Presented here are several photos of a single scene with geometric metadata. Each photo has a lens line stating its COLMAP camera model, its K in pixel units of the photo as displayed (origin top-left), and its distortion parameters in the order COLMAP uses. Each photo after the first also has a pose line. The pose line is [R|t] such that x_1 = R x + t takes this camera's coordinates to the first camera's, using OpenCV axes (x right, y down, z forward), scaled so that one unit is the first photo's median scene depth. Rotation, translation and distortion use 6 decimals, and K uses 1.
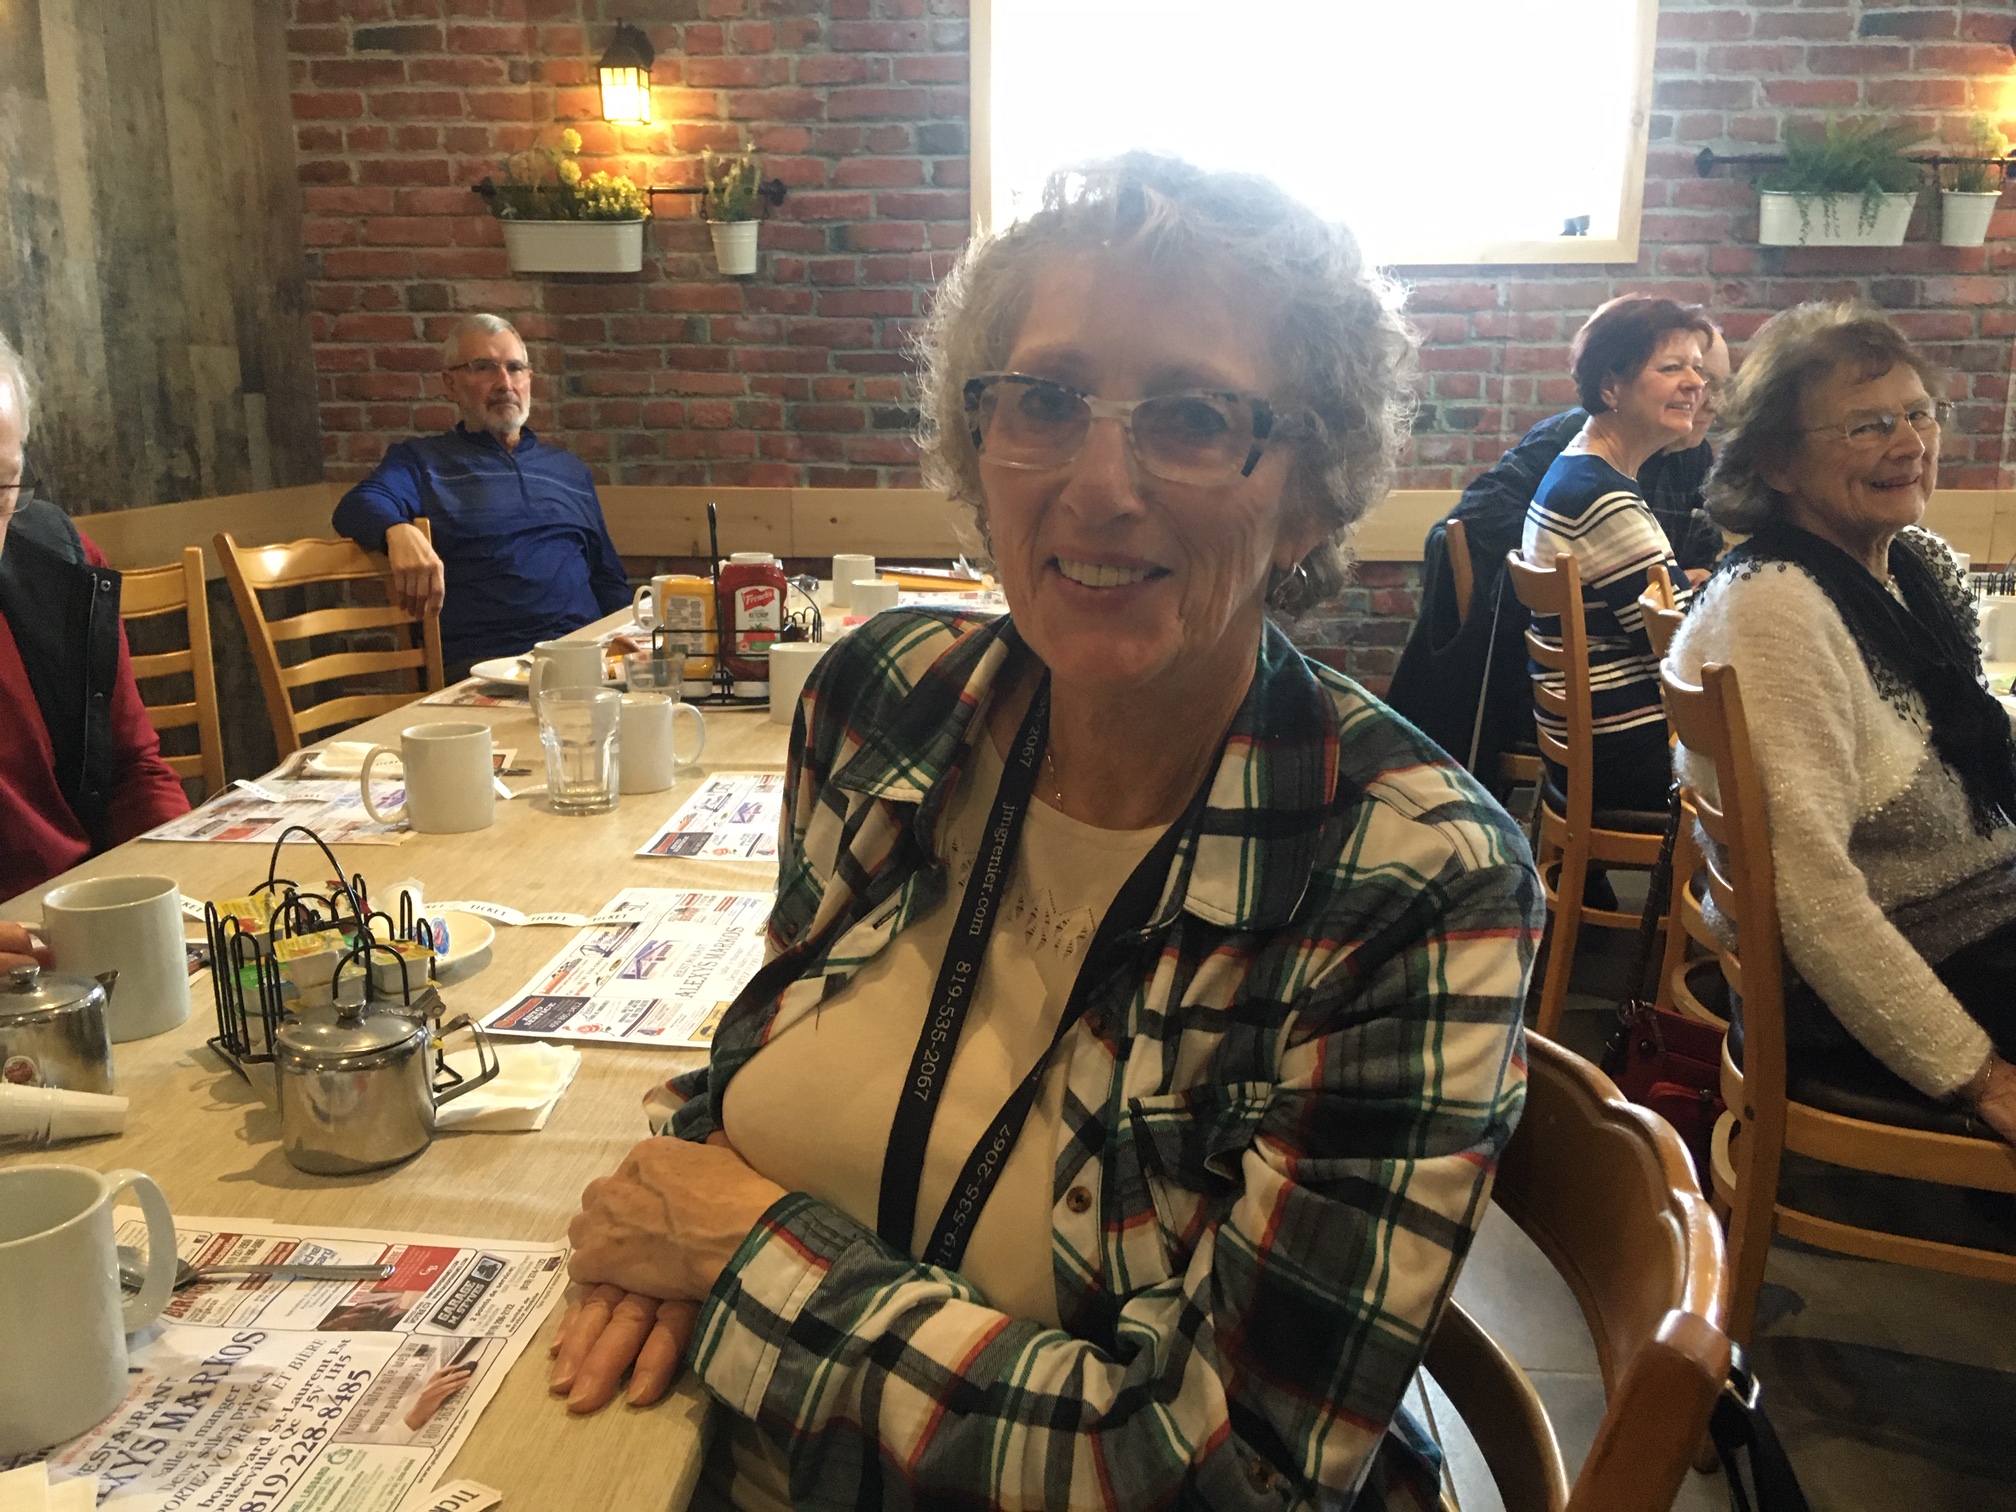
lens RADIAL K [[1704.9, 0, 1011.1], [0, 1704.9, 754.7], [0, 0, 1]] dist [0.110856, -0.175514]
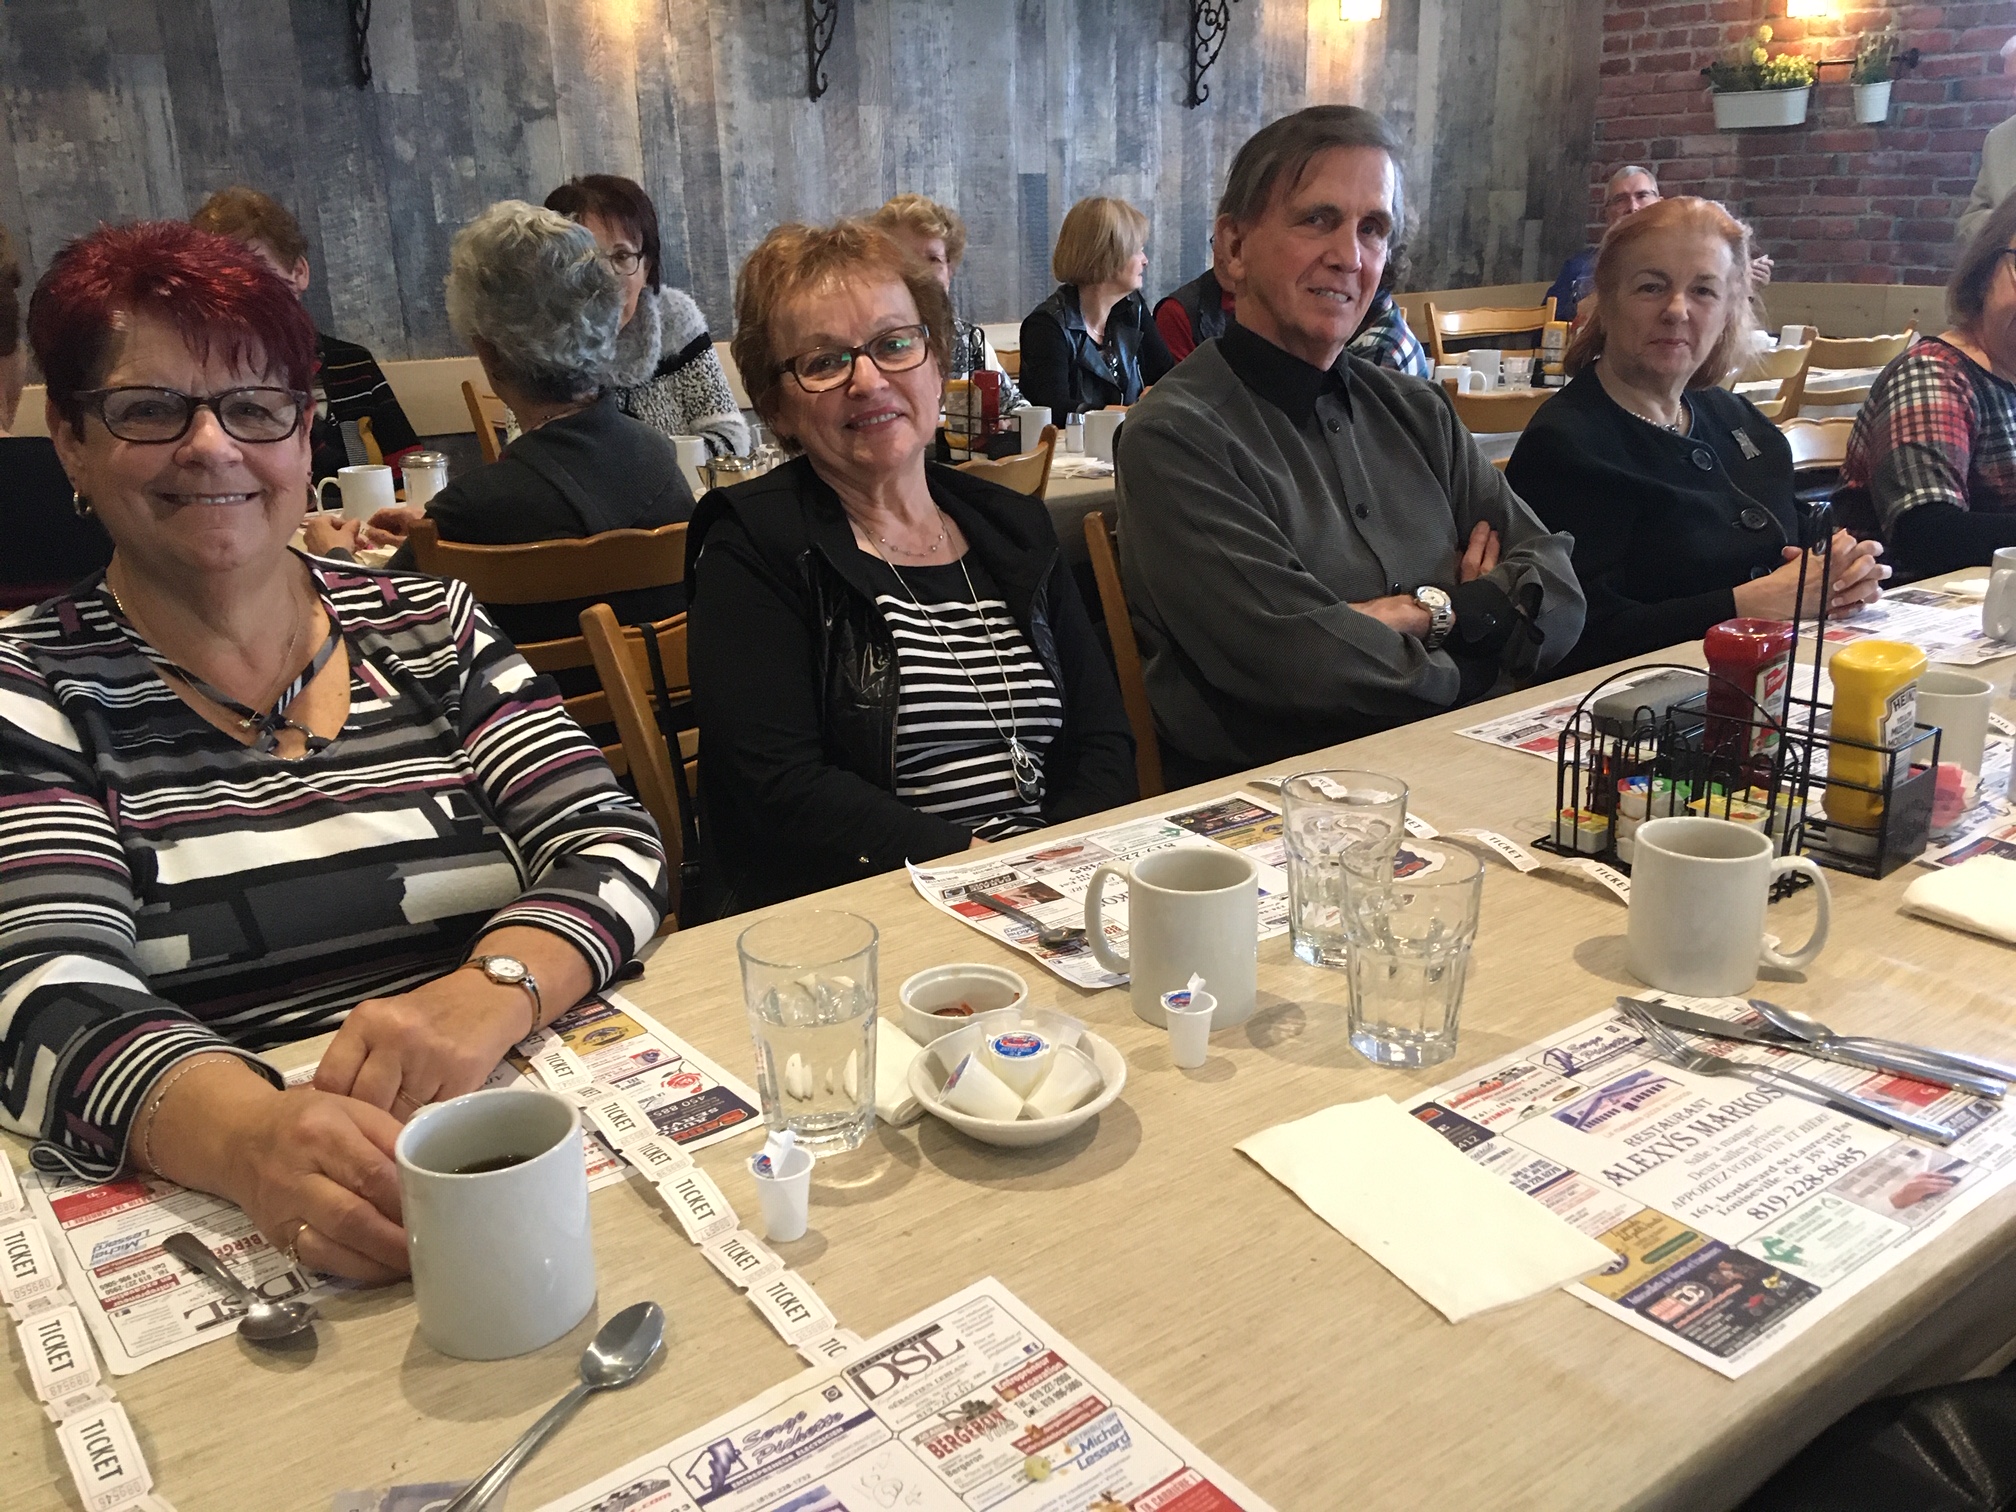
lens RADIAL K [[1704.9, 0, 1020.2], [0, 1704.9, 754.9], [0, 0, 1]] dist [0.110856, -0.175514]
pose [[0.654290, 0.215966, -0.724750, 0.501665], [-0.141143, 0.976390, 0.163530, 0.076566], [0.742955, -0.004703, 0.669324, -0.407367]]
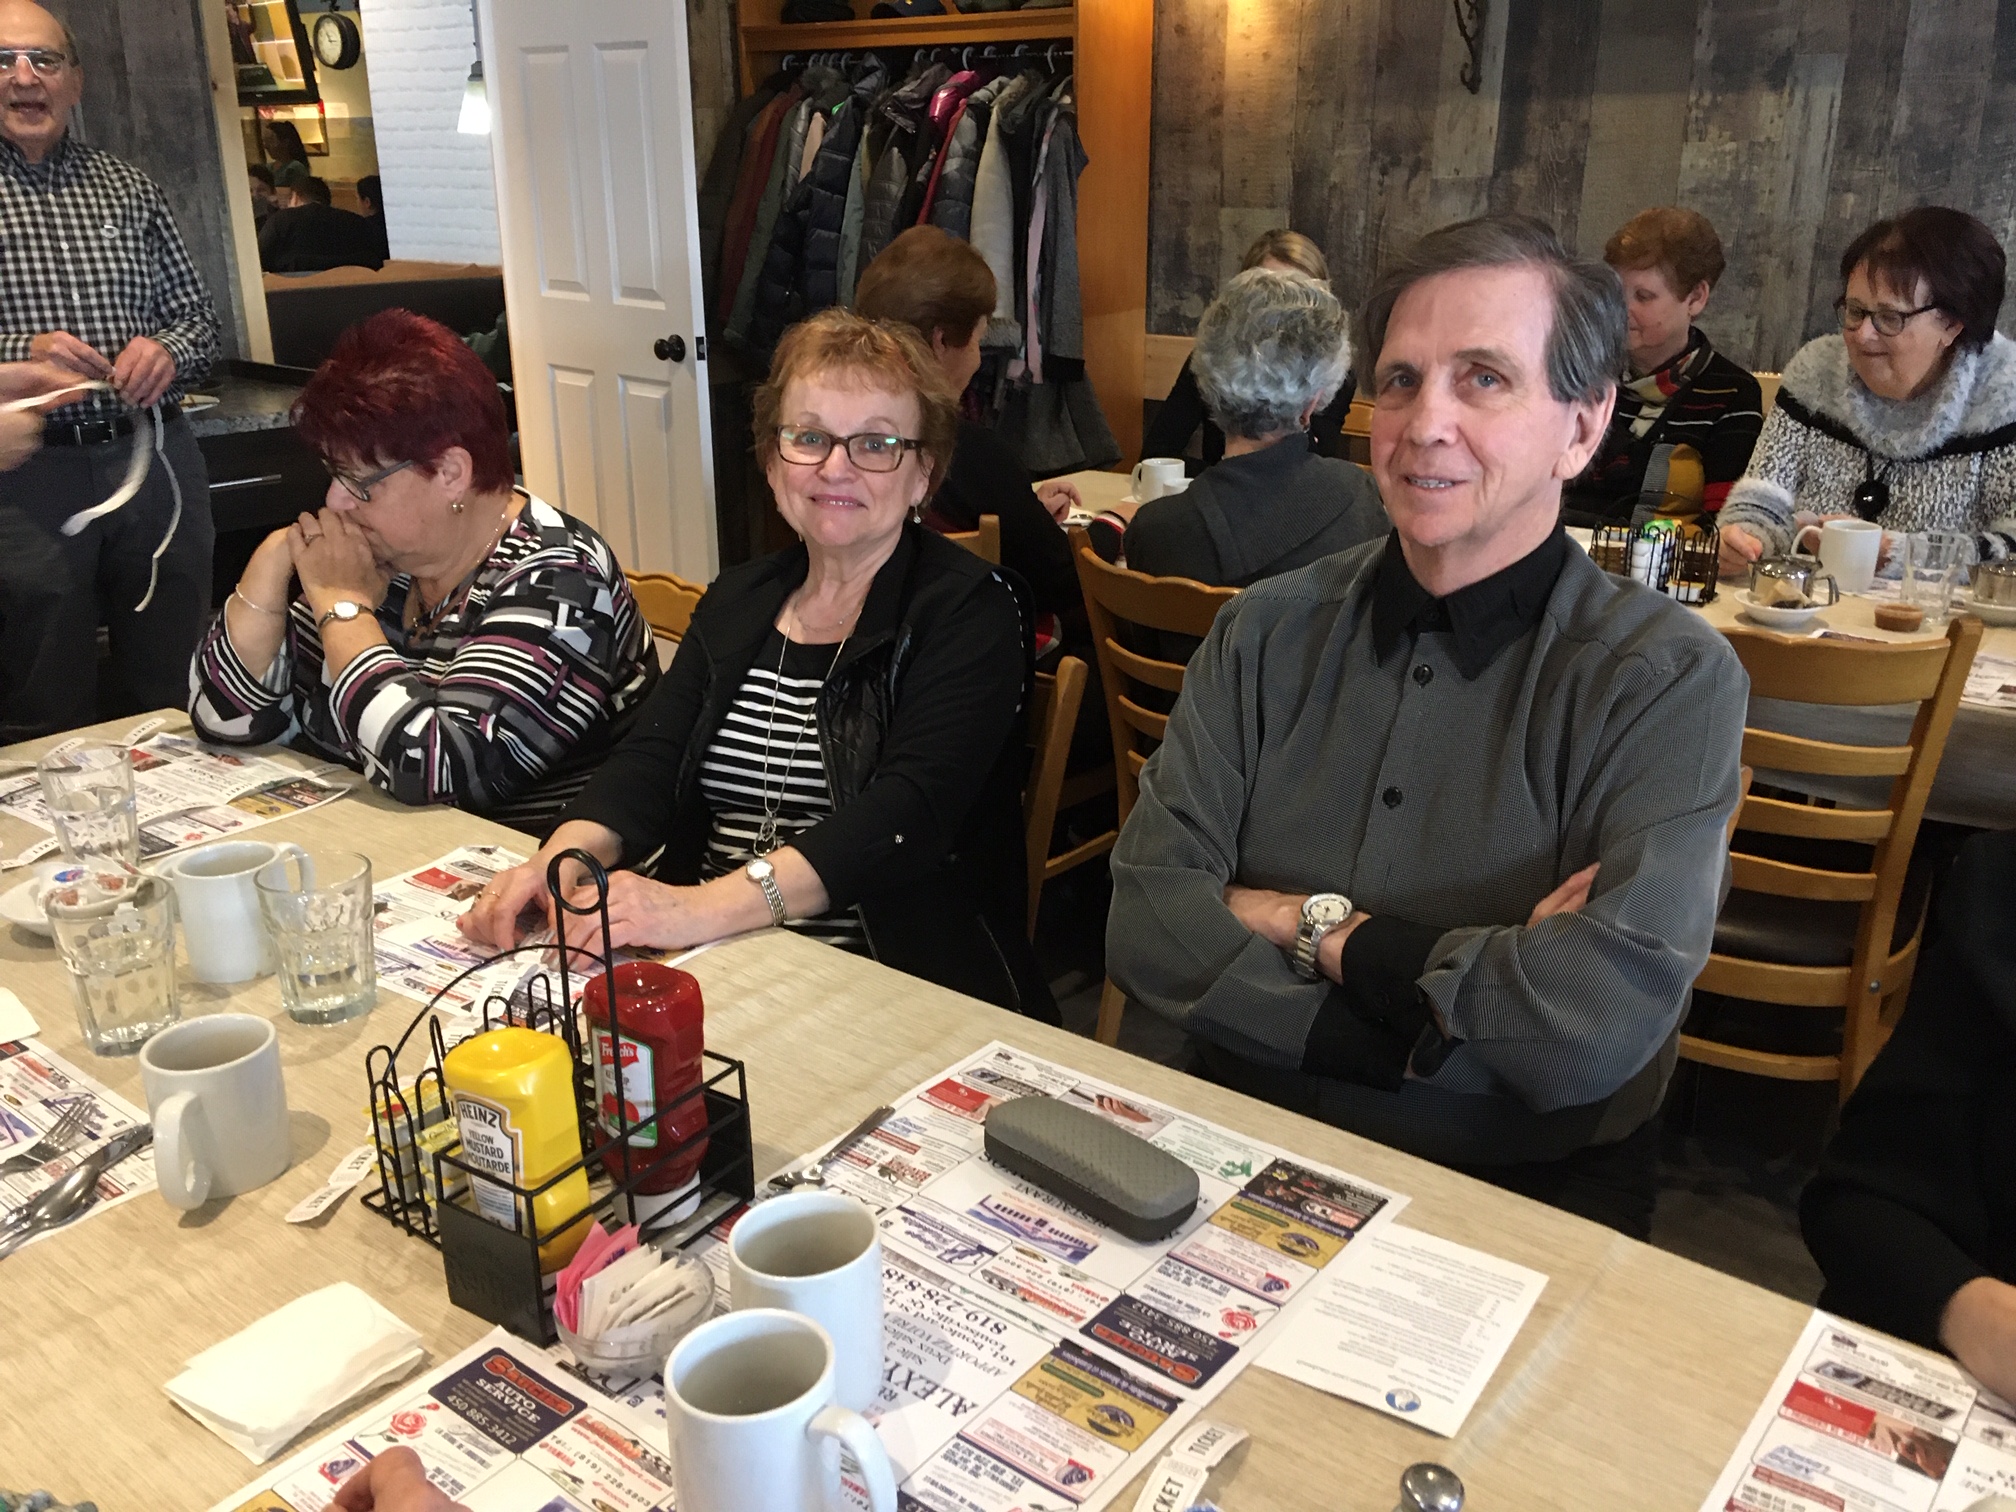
lens RADIAL K [[1704.9, 0, 1015.5], [0, 1704.9, 755.2], [0, 0, 1]] dist [0.110856, -0.175514]
pose [[-0.568416, 0.269109, -0.777486, 0.505000], [-0.178953, 0.881929, 0.436092, -0.059619], [0.803044, 0.387015, -0.453144, 0.054581]]
